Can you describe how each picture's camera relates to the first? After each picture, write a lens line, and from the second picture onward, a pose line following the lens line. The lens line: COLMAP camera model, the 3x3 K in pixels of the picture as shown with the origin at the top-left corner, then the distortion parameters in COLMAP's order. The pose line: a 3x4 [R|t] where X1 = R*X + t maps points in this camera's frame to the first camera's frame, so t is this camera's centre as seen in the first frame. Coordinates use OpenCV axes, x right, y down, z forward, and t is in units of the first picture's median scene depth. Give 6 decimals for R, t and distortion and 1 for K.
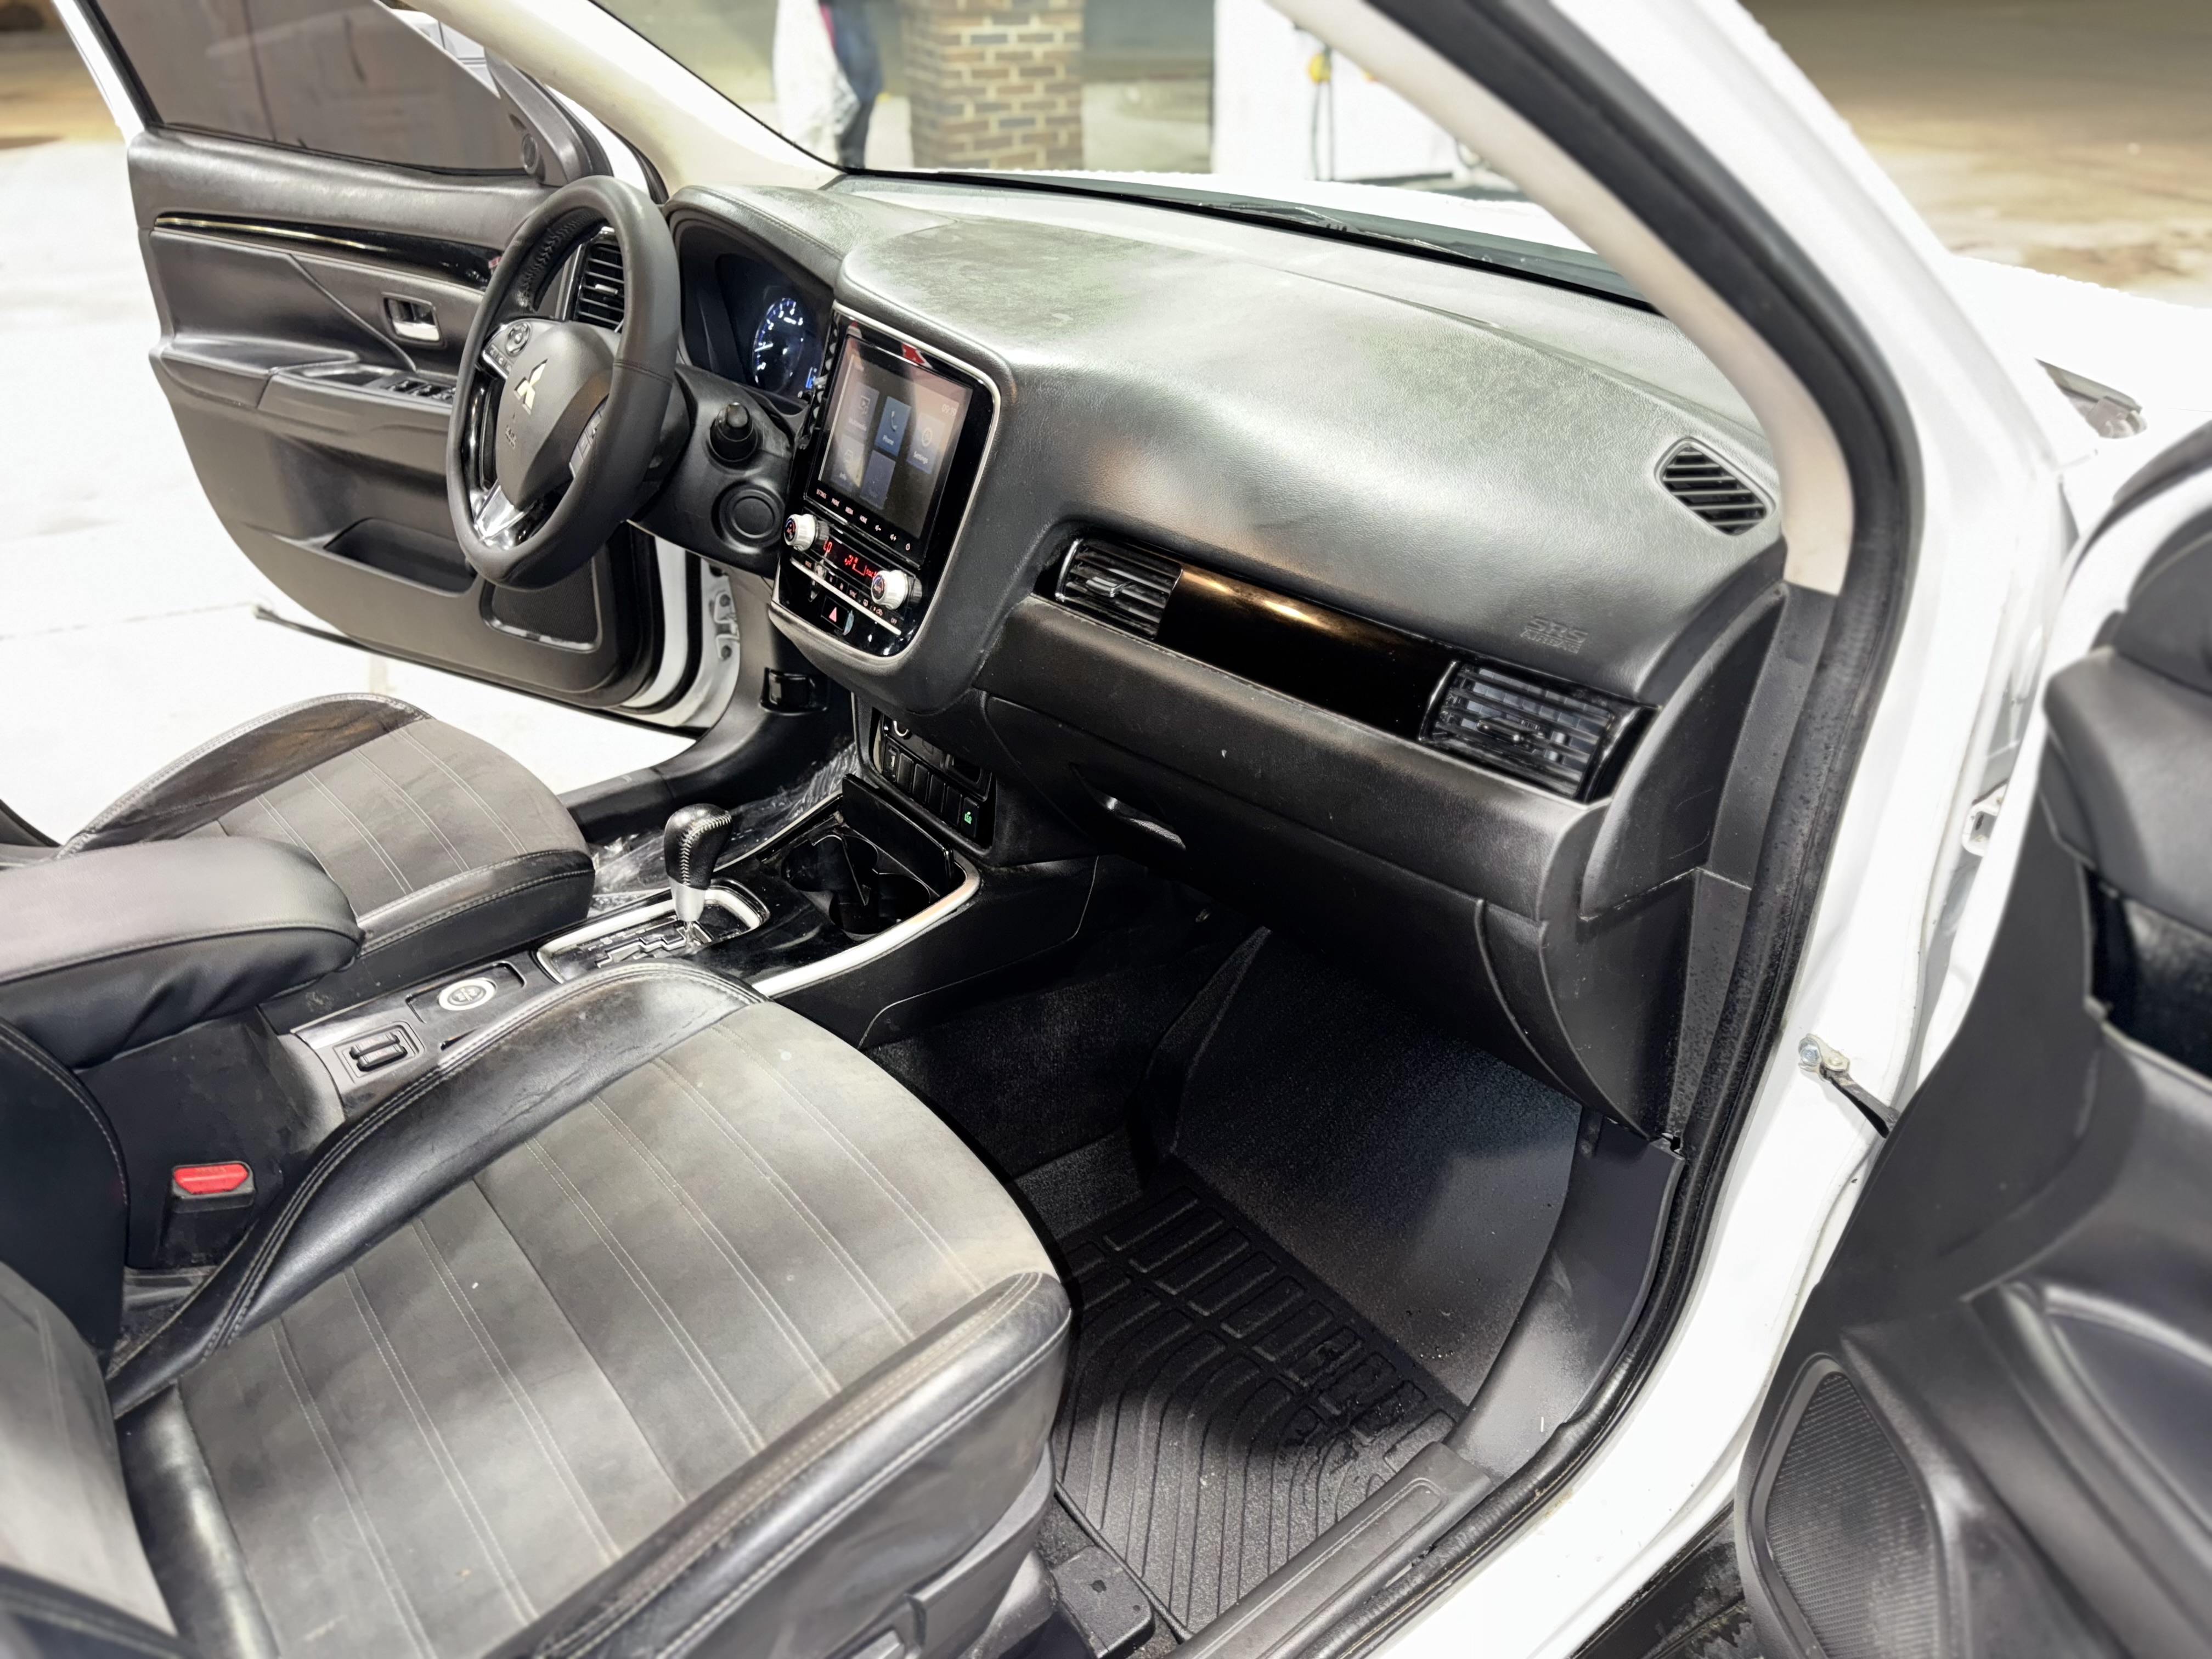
lens RADIAL K [[1572.4, 0, 1106.3], [0, 1572.4, 838.3], [0, 0, 1]] dist [0.046776, -0.057098]
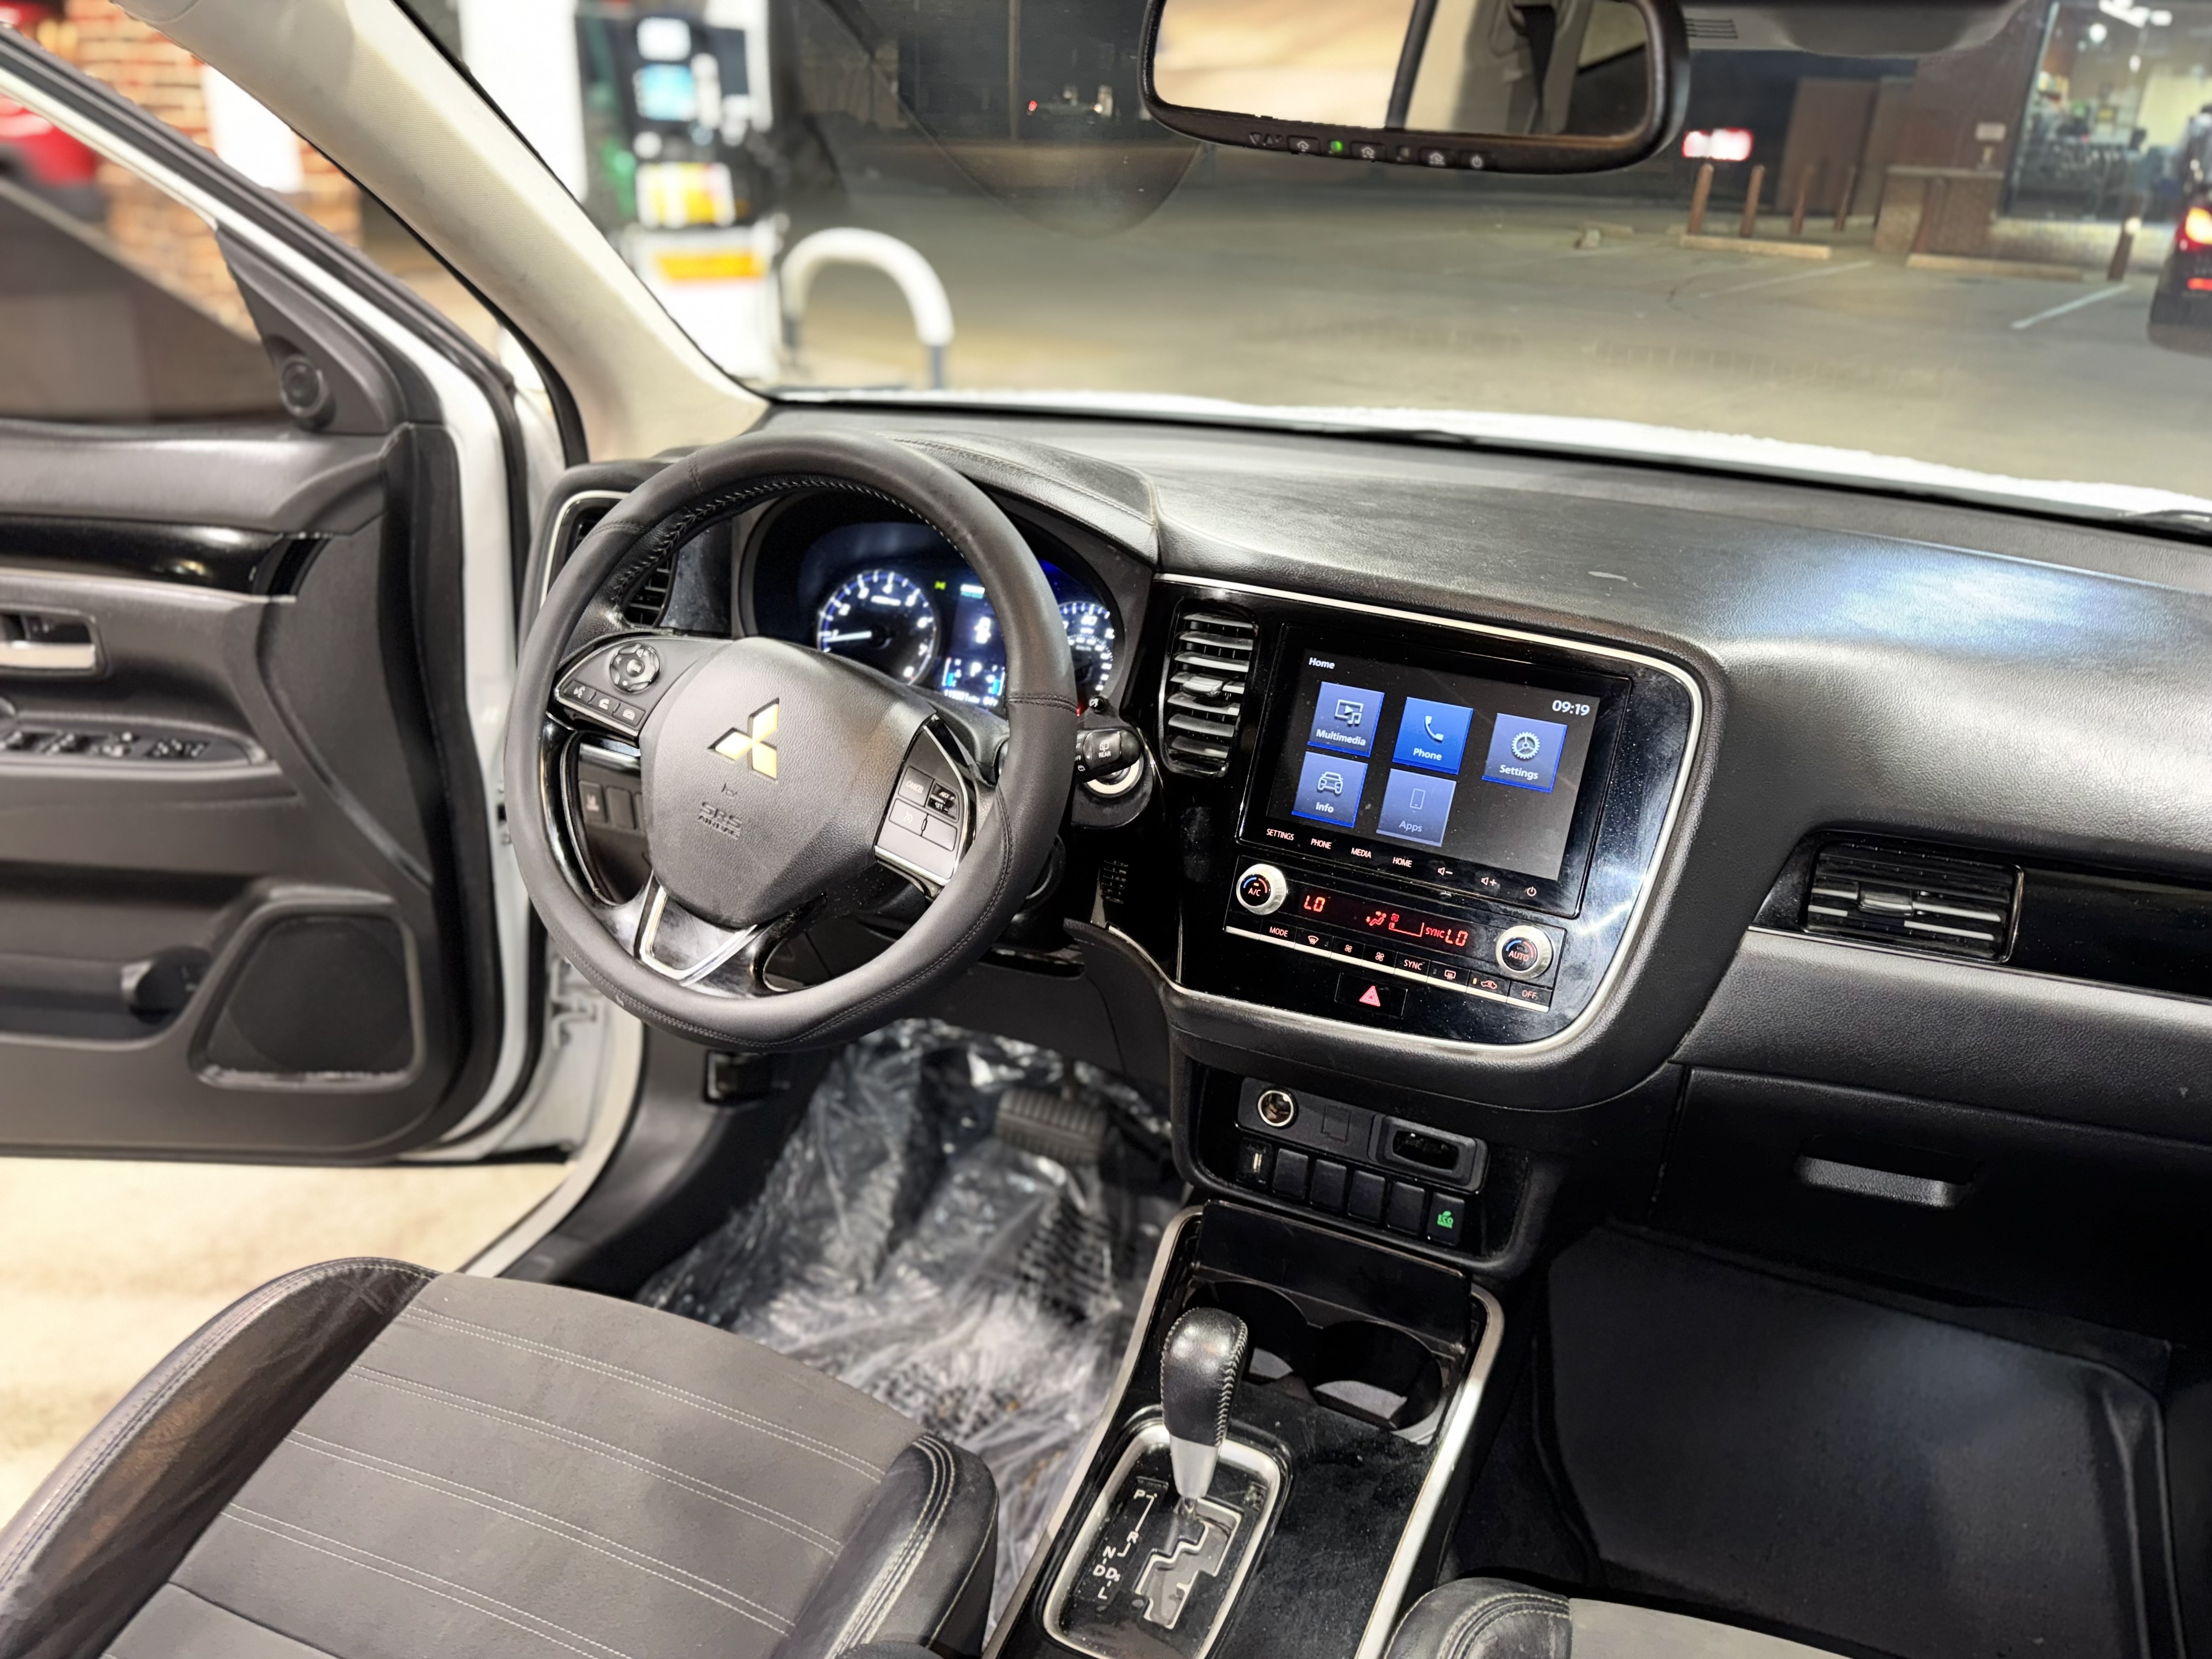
lens RADIAL K [[1572.4, 0, 1100.5], [0, 1572.4, 826.0], [0, 0, 1]] dist [0.046776, -0.057098]
pose [[0.868669, -0.155460, 0.470368, -0.414804], [0.208575, 0.976000, -0.062619, -0.136254], [-0.449344, 0.152503, 0.880246, 0.278801]]
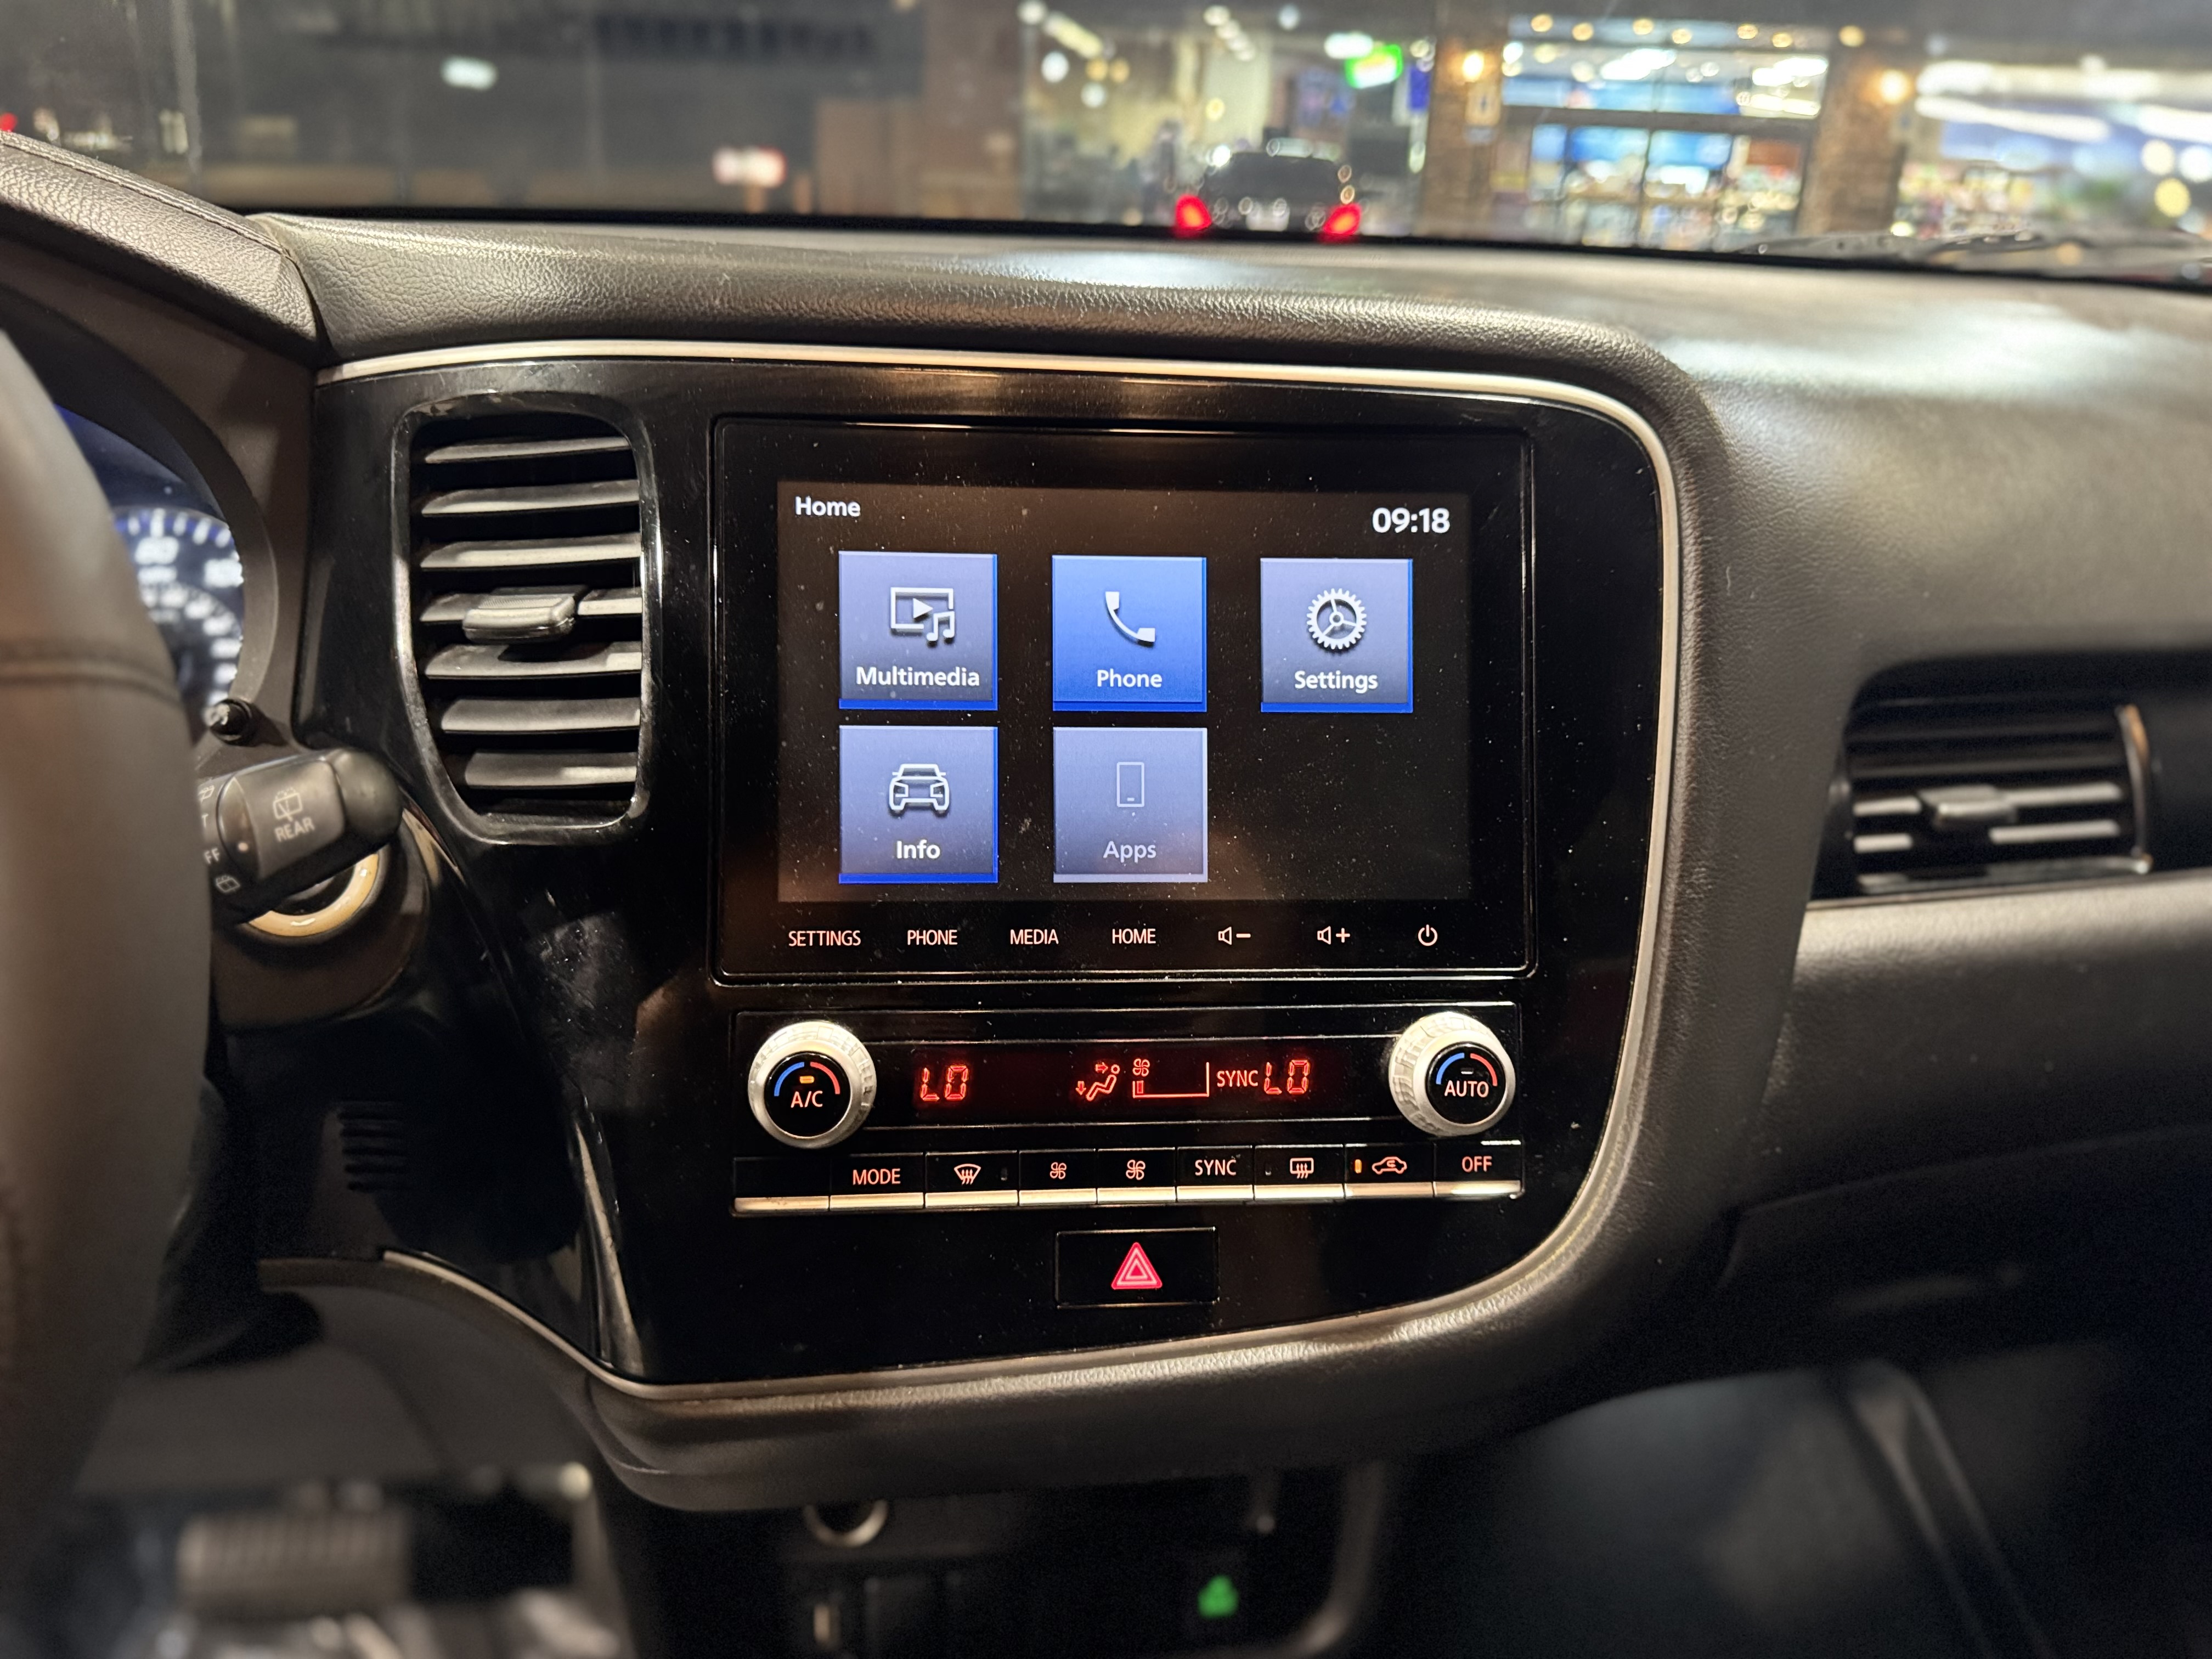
lens RADIAL K [[1572.4, 0, 1095.3], [0, 1572.4, 829.0], [0, 0, 1]] dist [0.046776, -0.057098]
pose [[0.485998, -0.292878, 0.823425, -0.271916], [0.410801, 0.908159, 0.080556, -0.168324], [-0.771394, 0.299114, 0.561678, 0.555623]]
